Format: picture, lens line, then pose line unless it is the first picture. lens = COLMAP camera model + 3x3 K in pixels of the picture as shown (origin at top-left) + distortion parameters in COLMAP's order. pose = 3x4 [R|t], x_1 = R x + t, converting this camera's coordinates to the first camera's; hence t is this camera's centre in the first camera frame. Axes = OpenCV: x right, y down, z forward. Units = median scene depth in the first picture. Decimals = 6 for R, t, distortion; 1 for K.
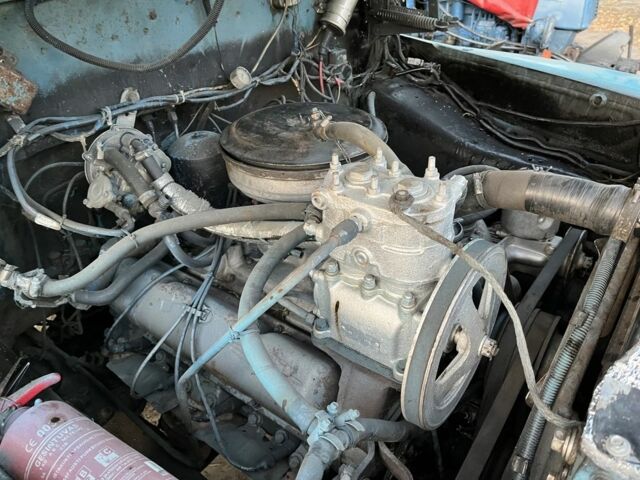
lens RADIAL K [[493.3, 0, 320.0], [0, 493.3, 240.0], [0, 0, 1]] dist [0.077987, -0.111699]
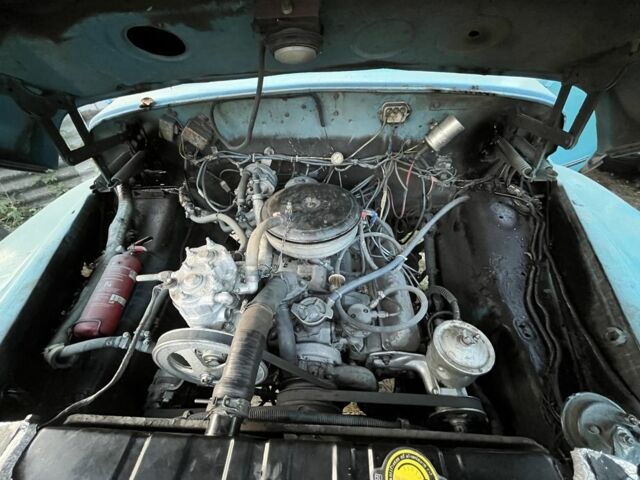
lens RADIAL K [[260.9, 0, 316.2], [0, 260.9, 238.5], [0, 0, 1]] dist [-0.000716, -0.000087]
pose [[0.579288, 0.554743, -0.597232, 0.436649], [-0.422119, 0.830953, 0.362399, -0.366445], [0.697310, 0.042170, 0.715528, 0.321741]]
